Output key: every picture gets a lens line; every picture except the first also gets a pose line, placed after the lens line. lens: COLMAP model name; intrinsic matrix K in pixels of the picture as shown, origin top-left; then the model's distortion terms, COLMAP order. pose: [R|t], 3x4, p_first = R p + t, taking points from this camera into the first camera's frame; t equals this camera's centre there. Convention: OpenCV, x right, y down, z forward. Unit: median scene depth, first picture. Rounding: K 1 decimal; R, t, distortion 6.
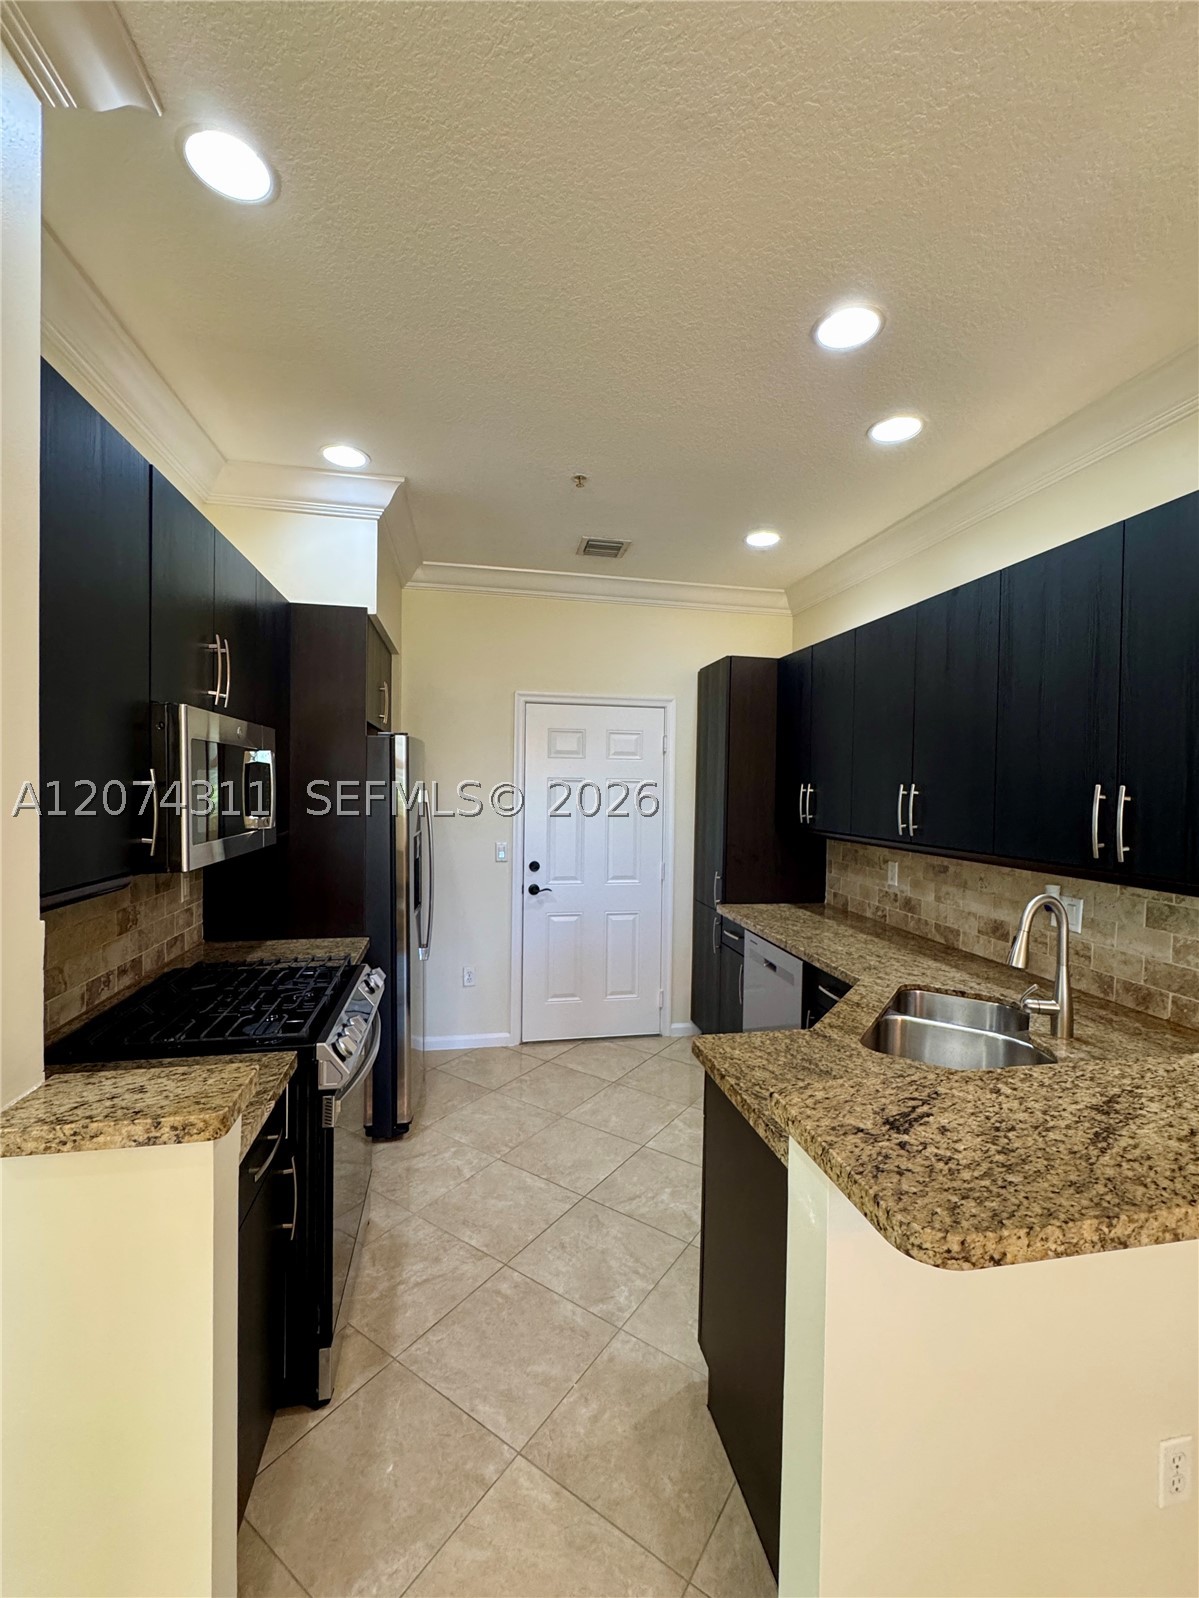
lens RADIAL K [[671.1, 0, 591.0], [0, 671.1, 797.2], [0, 0, 1]] dist [-0.009342, 0.000248]
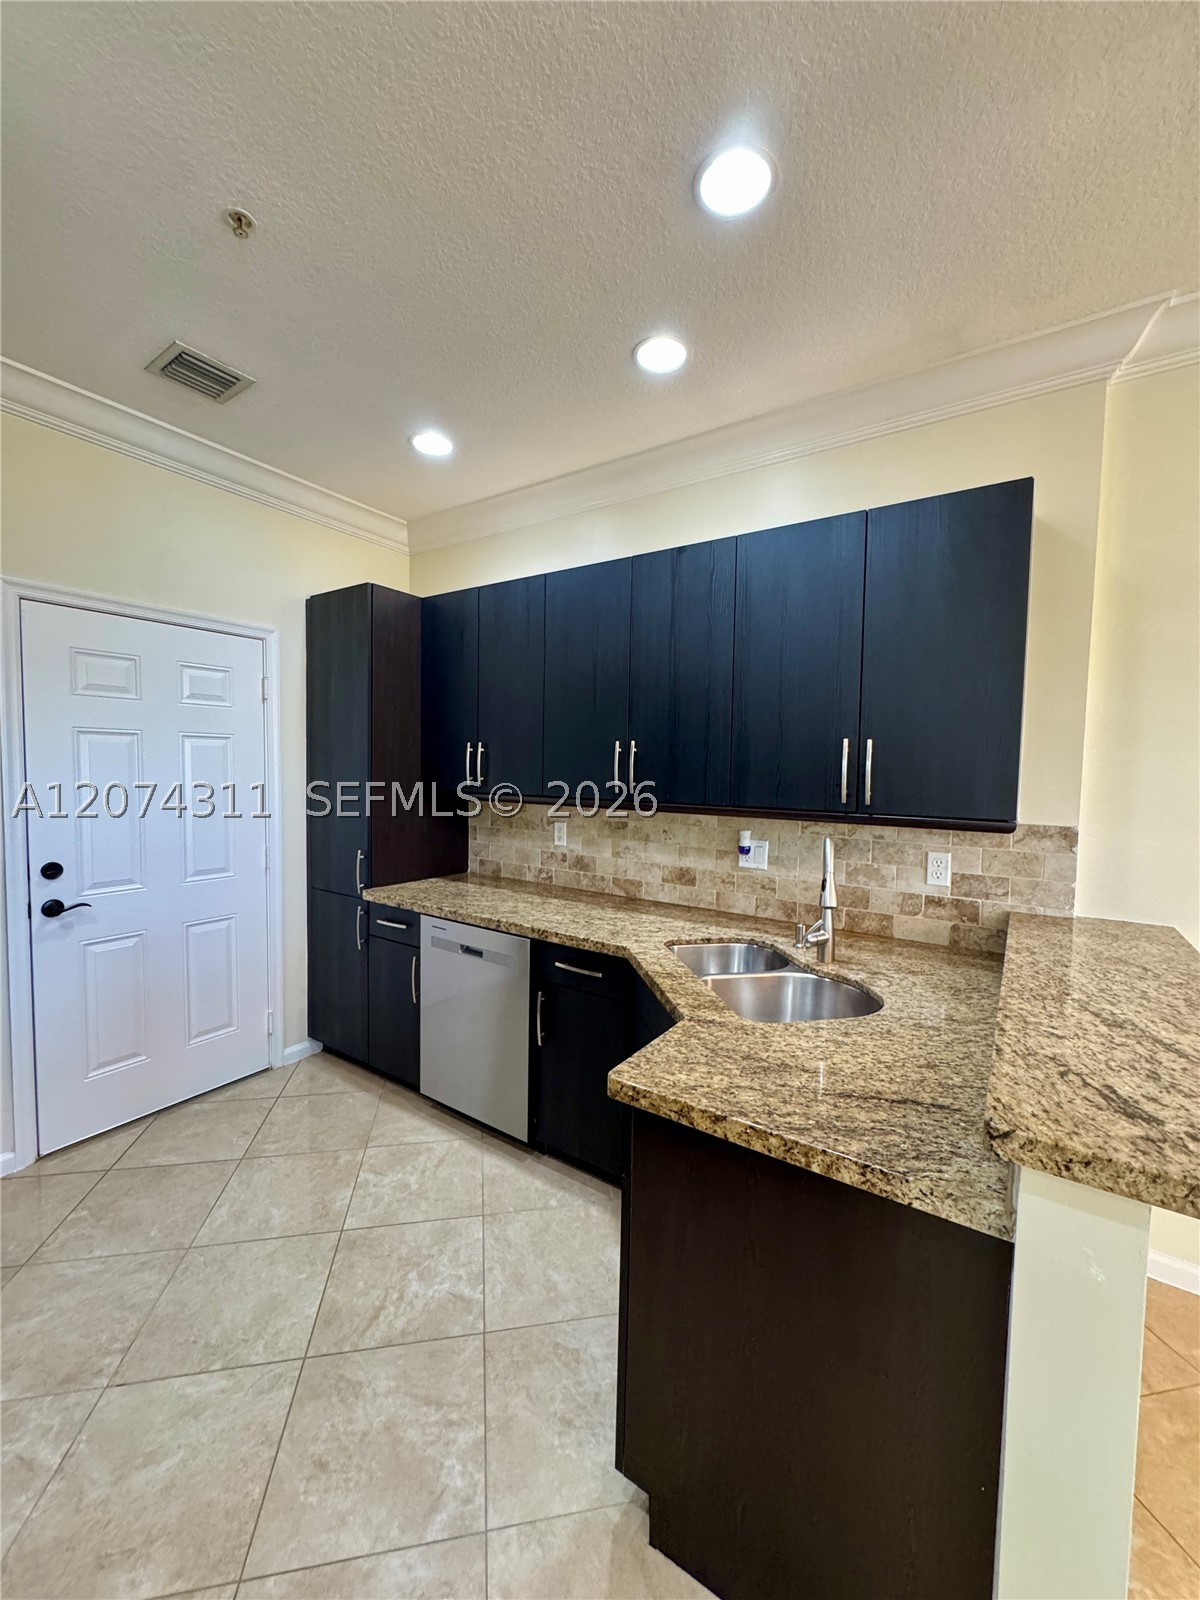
lens RADIAL K [[638.1, 0, 600.0], [0, 638.1, 800.0], [0, 0, 1]] dist [-0.003780, 0.000396]
pose [[0.701000, -0.042359, 0.711902, -0.235636], [0.007527, 0.998618, 0.052007, 0.018781], [-0.713121, -0.031098, 0.700351, 0.382077]]
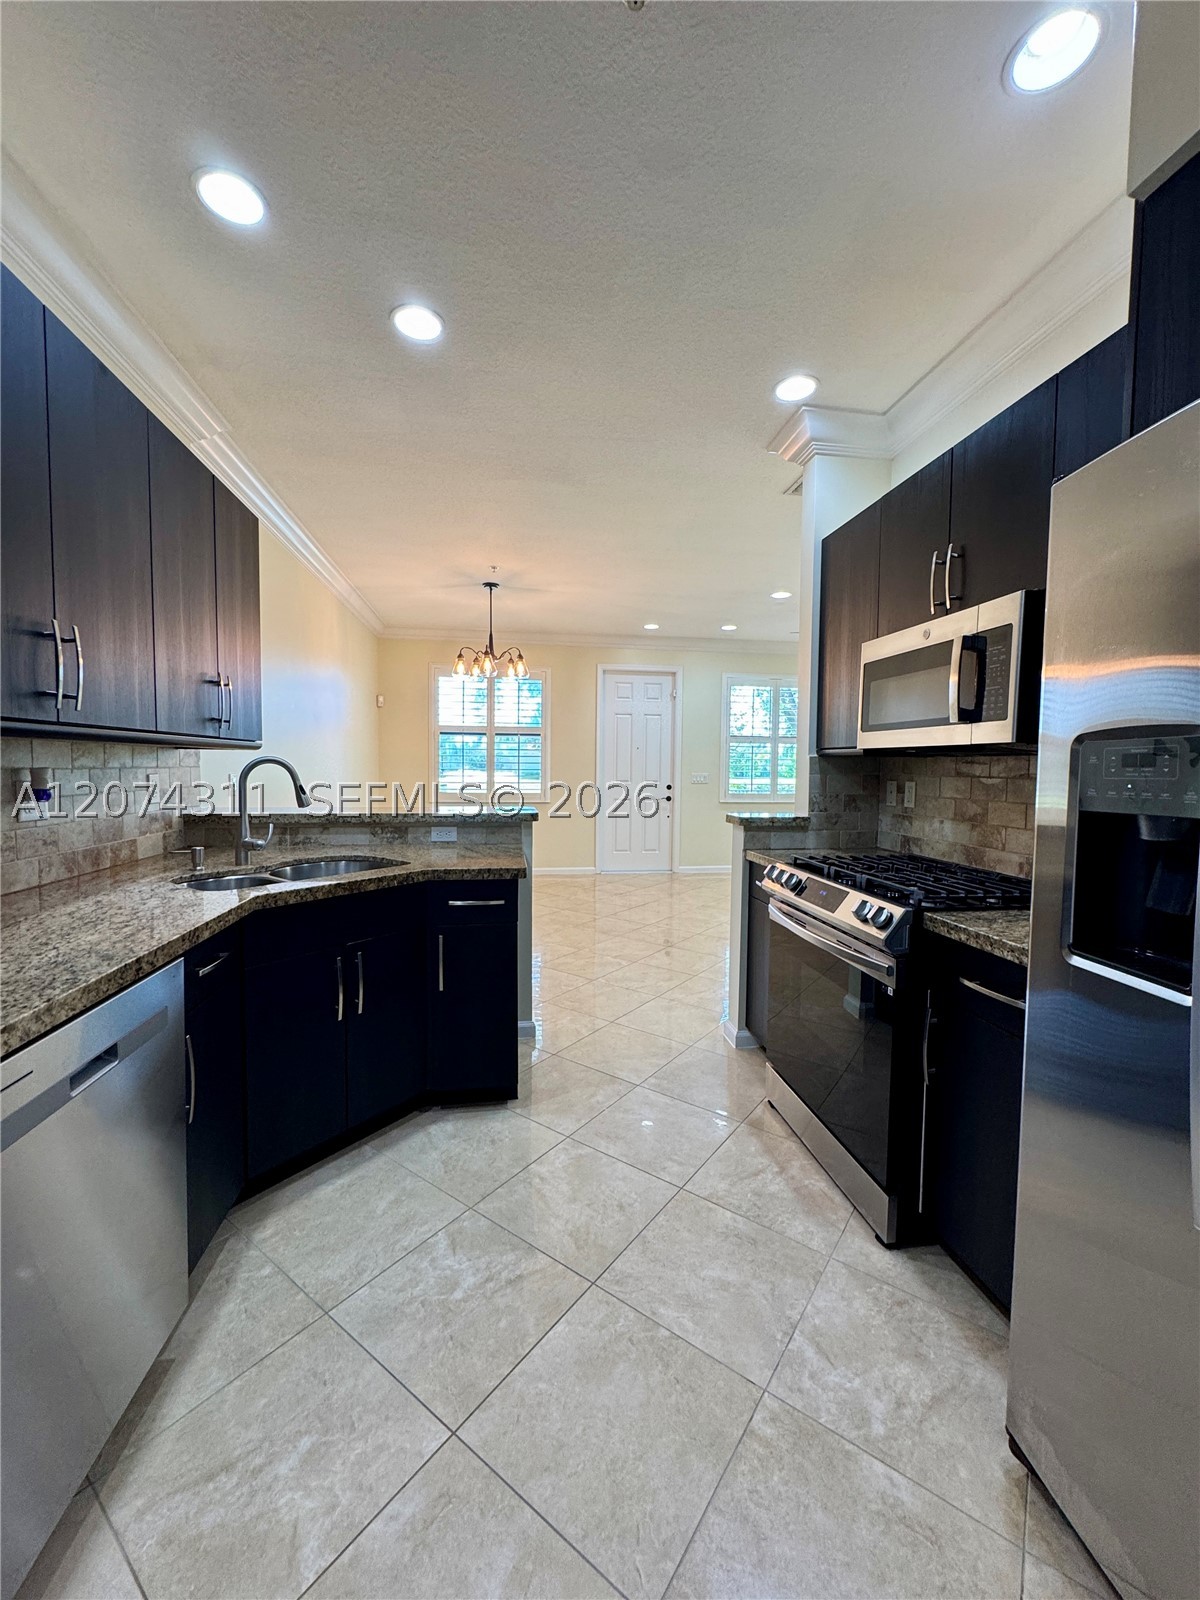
lens RADIAL K [[638.1, 0, 600.0], [0, 638.1, 800.0], [0, 0, 1]] dist [-0.003780, 0.000396]
pose [[-0.999314, -0.027445, 0.024846, -0.019644], [-0.025539, 0.996929, 0.074031, 0.086785], [-0.026801, 0.073346, -0.996946, 1.627309]]
